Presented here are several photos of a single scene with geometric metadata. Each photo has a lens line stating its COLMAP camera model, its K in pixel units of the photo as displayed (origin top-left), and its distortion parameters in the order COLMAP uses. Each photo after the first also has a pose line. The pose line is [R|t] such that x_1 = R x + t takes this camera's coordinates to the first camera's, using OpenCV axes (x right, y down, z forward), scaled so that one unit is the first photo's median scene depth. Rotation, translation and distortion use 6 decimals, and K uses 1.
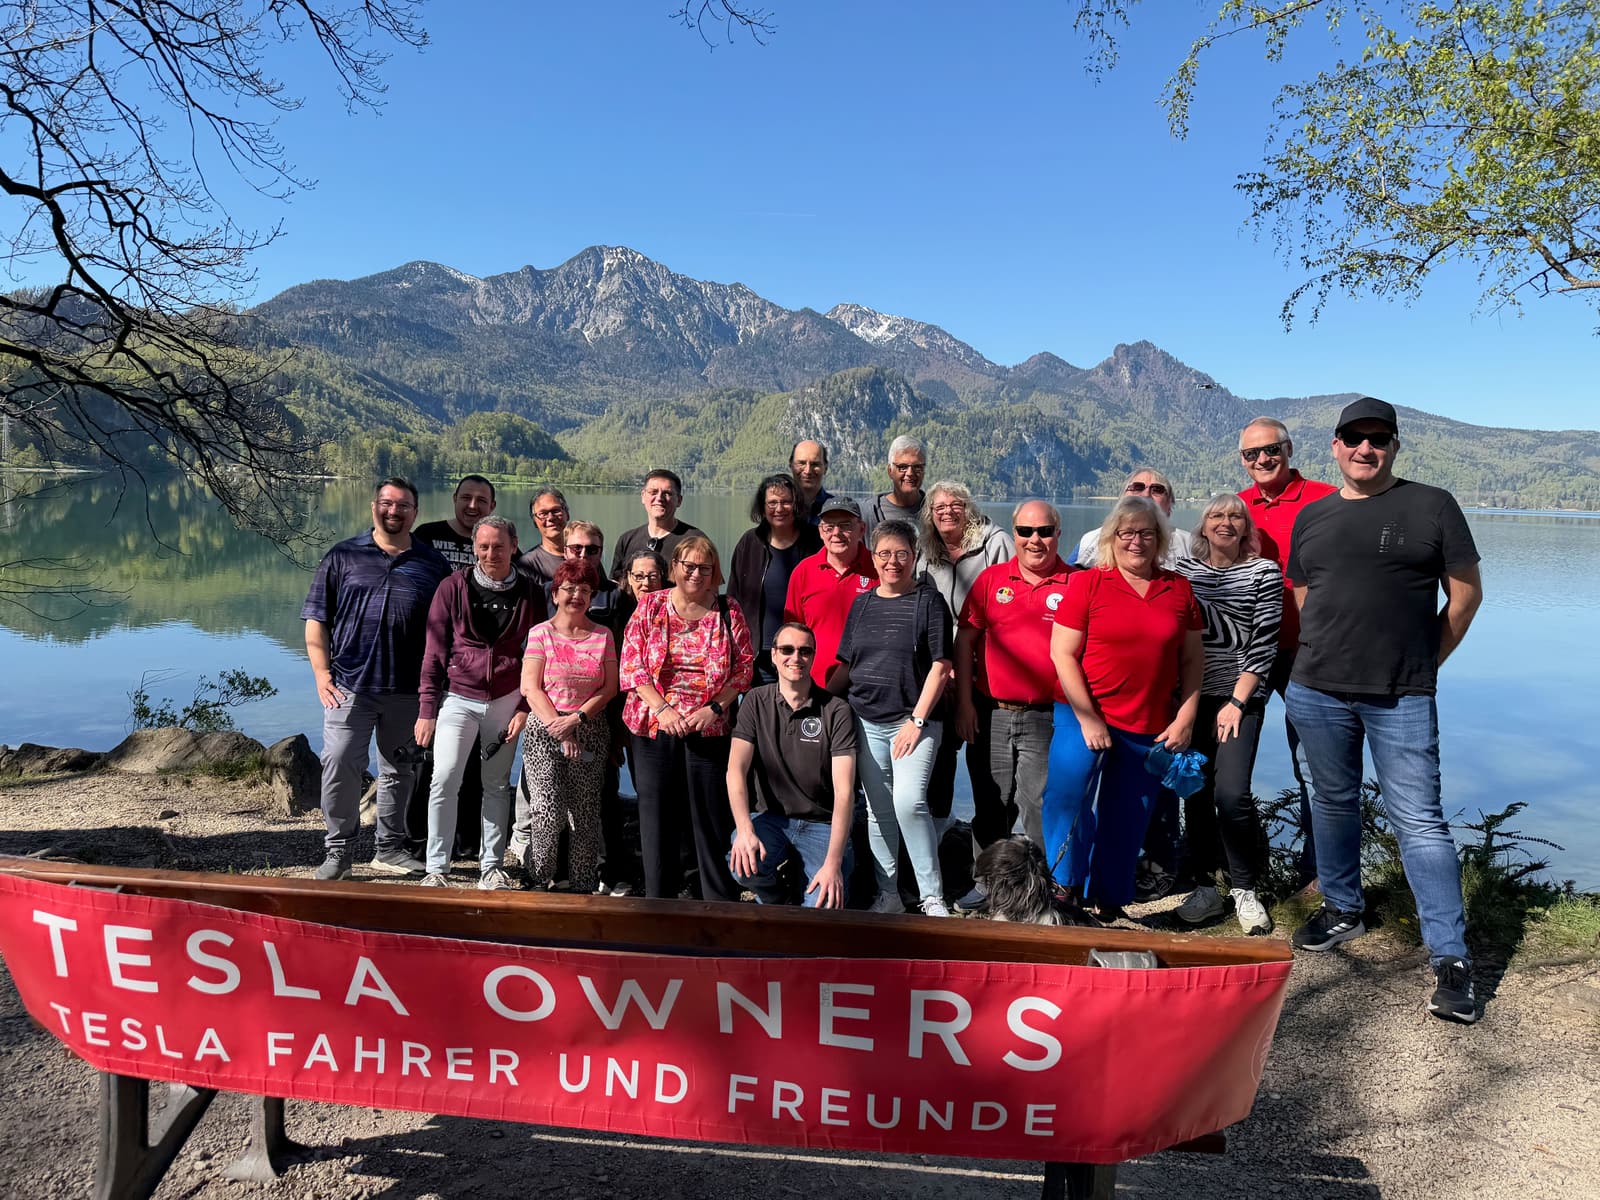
lens RADIAL K [[1131.9, 0, 811.6], [0, 1131.9, 602.6], [0, 0, 1]] dist [0.074741, -0.097053]
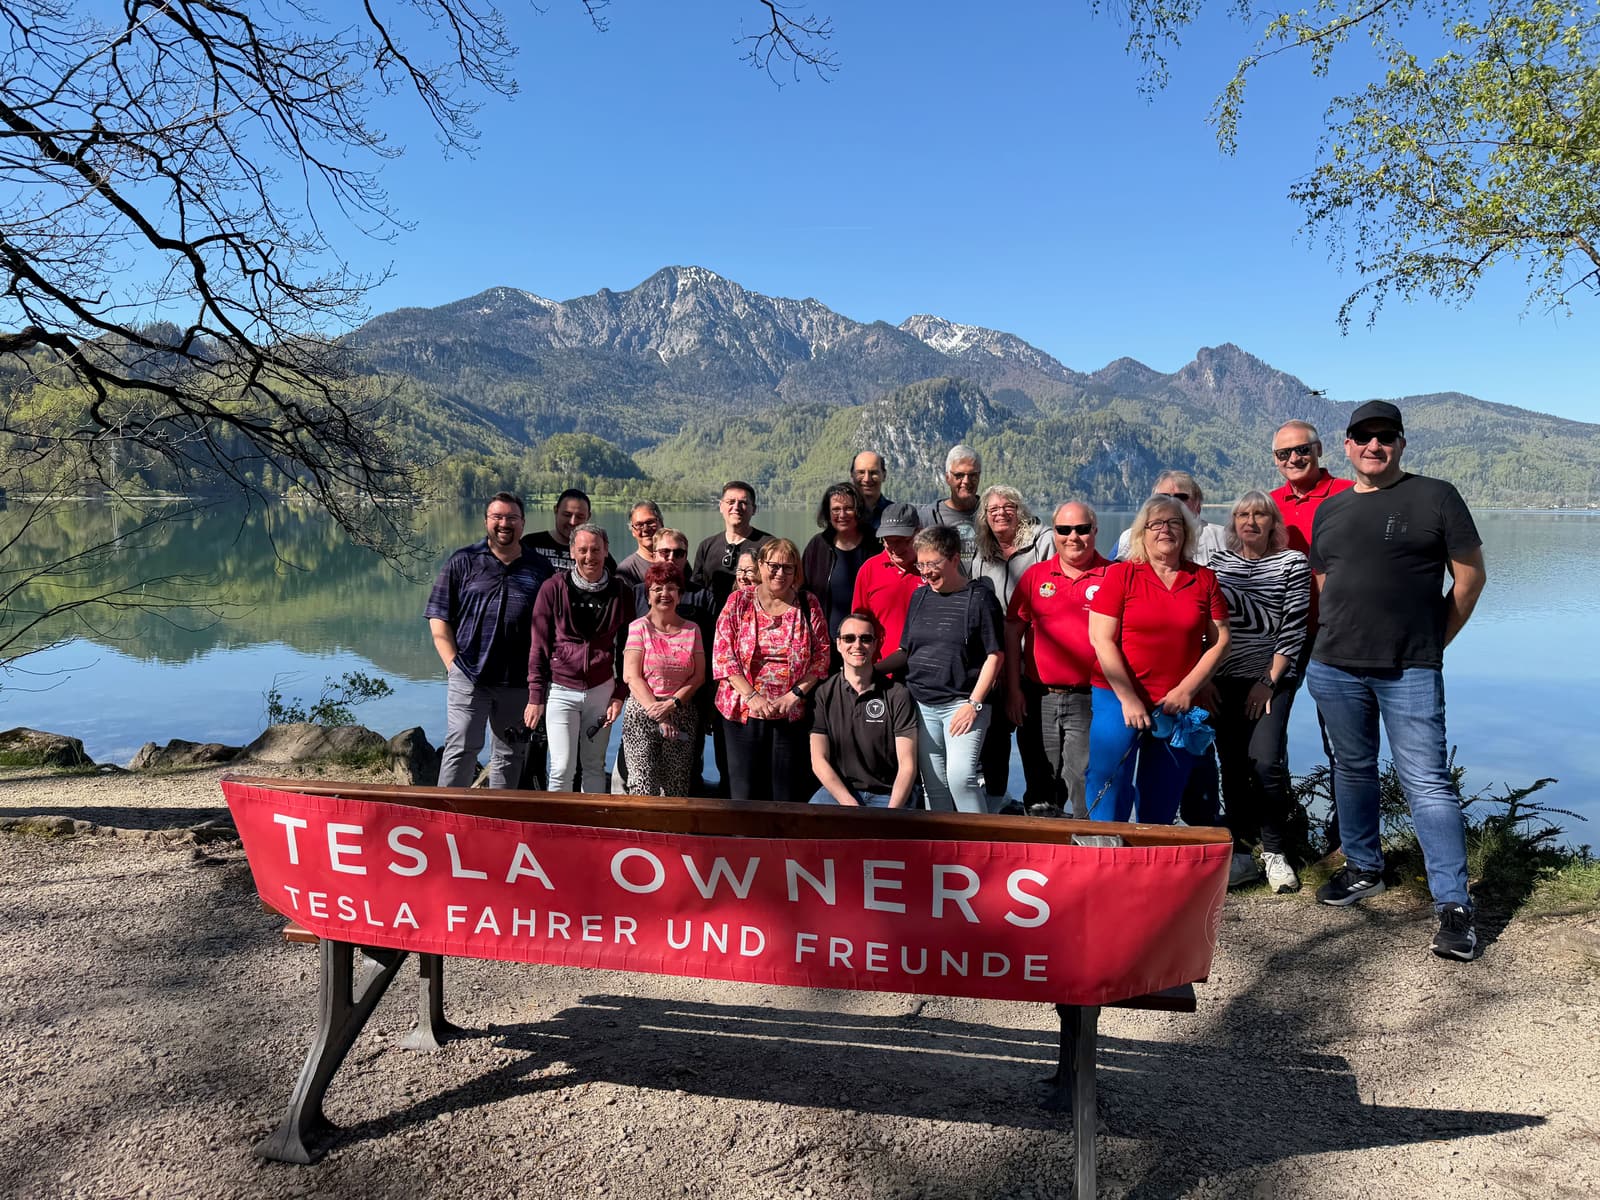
lens RADIAL K [[1131.9, 0, 811.6], [0, 1131.9, 602.6], [0, 0, 1]] dist [0.074741, -0.097053]
pose [[0.997688, -0.013635, -0.066585, 0.014299], [0.012848, 0.999842, -0.012246, 0.019217], [0.066742, 0.011362, 0.997706, -0.115179]]
